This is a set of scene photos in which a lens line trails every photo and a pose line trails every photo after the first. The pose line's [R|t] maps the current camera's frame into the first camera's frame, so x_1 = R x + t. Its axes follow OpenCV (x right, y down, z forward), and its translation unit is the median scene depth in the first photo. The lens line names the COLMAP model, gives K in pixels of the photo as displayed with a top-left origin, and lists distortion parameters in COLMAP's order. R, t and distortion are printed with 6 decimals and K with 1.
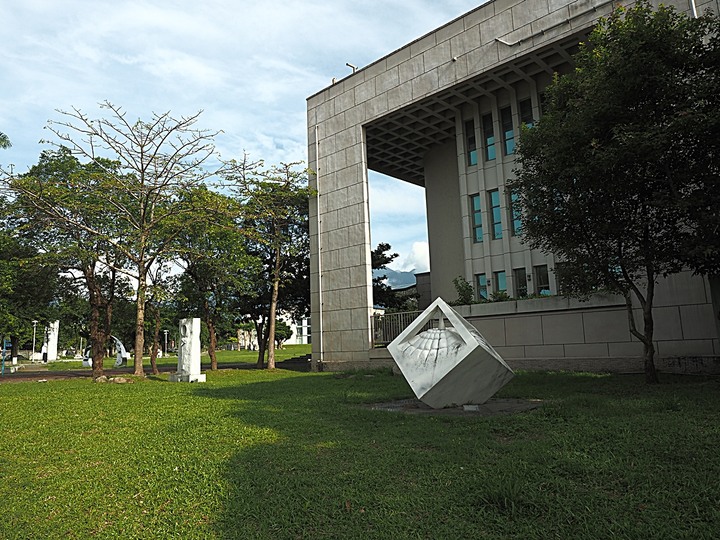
lens RADIAL K [[532.6, 0, 361.4], [0, 532.6, 266.8], [0, 0, 1]] dist [-0.023362, 0.005528]
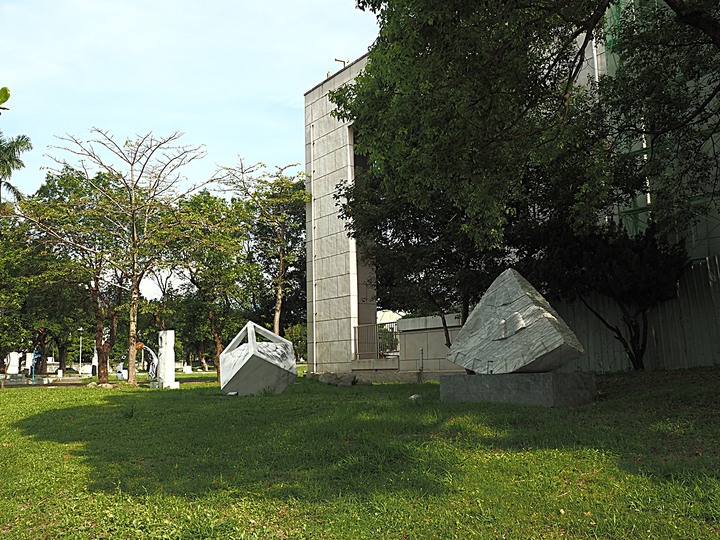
lens RADIAL K [[754.0, 0, 360.1], [0, 754.0, 271.0], [0, 0, 1]] dist [-0.003183, 0.000000]
pose [[0.975091, -0.018858, -0.221003, 0.319647], [0.025462, 0.999309, 0.027071, -0.044072], [0.220340, -0.032024, 0.974897, -0.322386]]
